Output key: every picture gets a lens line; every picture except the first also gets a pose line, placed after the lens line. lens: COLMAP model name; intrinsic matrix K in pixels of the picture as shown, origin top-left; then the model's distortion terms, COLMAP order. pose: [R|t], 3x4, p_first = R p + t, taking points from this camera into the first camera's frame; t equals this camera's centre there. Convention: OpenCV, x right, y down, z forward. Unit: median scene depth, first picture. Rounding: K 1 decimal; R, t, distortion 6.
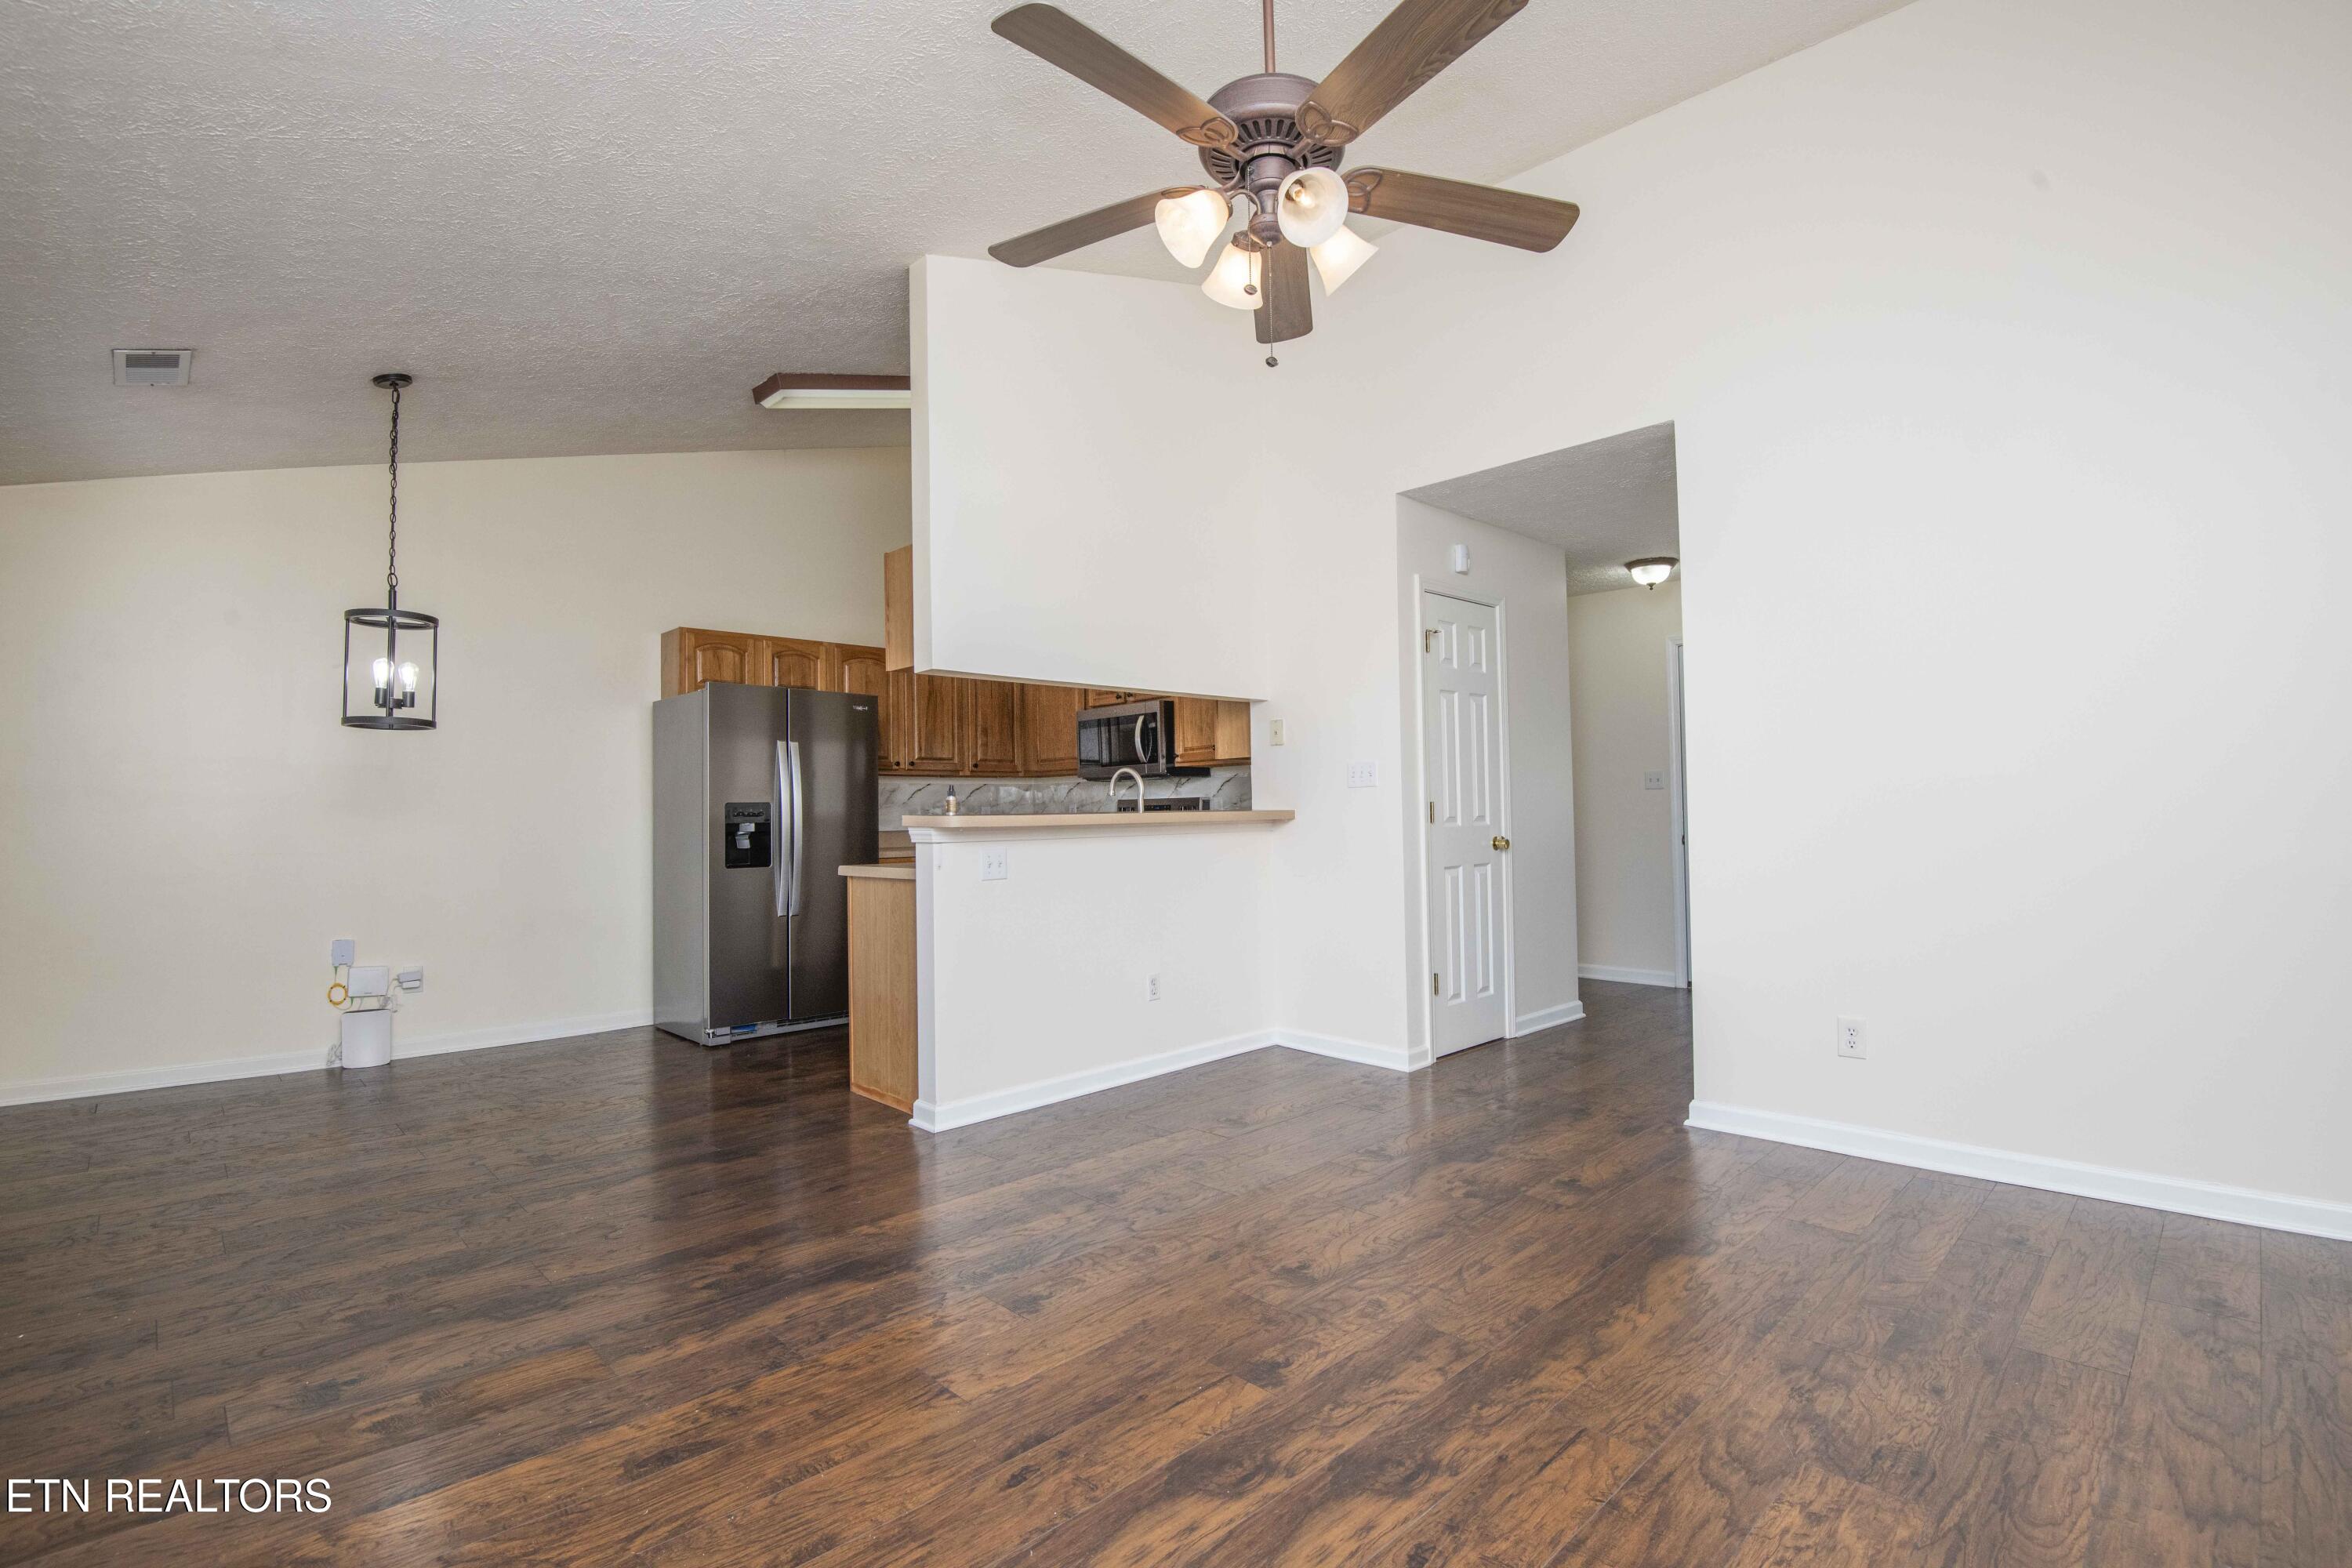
lens RADIAL K [[1079.7, 0, 1165.9], [0, 1079.7, 784.4], [0, 0, 1]] dist [-0.002442, -0.021382]
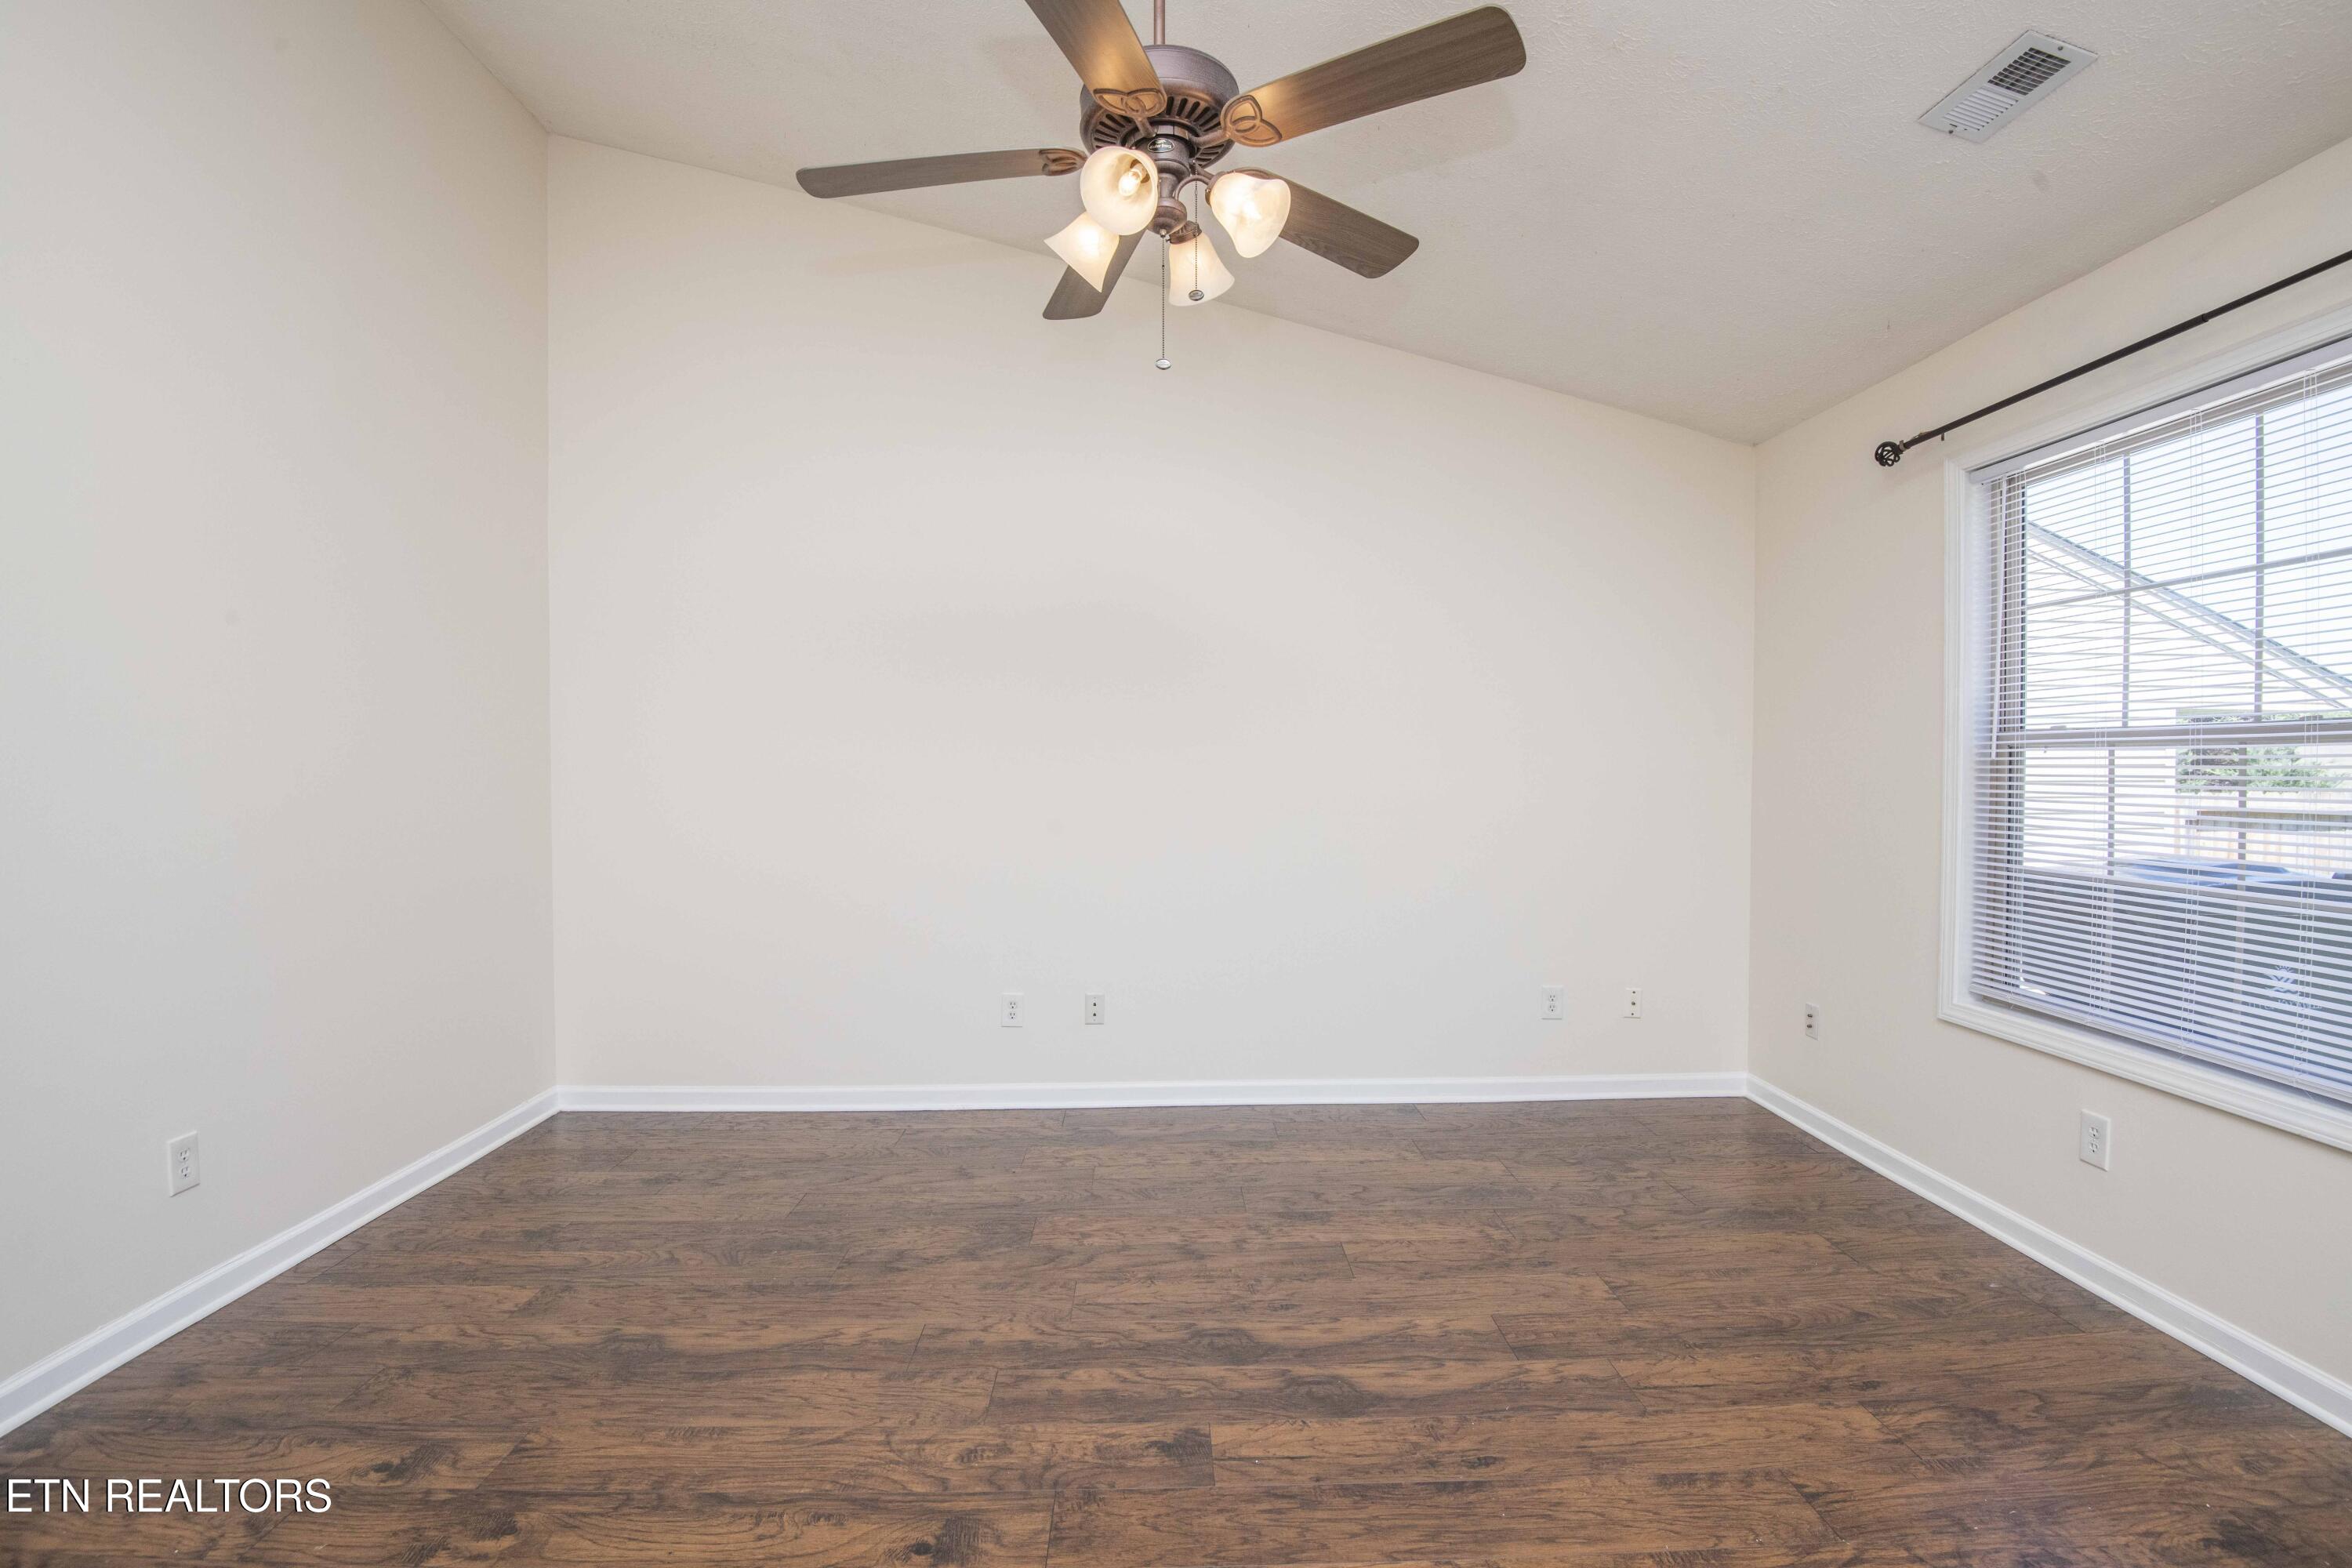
lens RADIAL K [[1086.1, 0, 1186.0], [0, 1086.1, 784.1], [0, 0, 1]] dist [-0.002981, -0.024453]
pose [[-0.741933, 0.003965, 0.670462, -0.558920], [-0.005339, 0.999916, -0.011822, -0.028266], [-0.670452, -0.012350, -0.741850, 1.737028]]
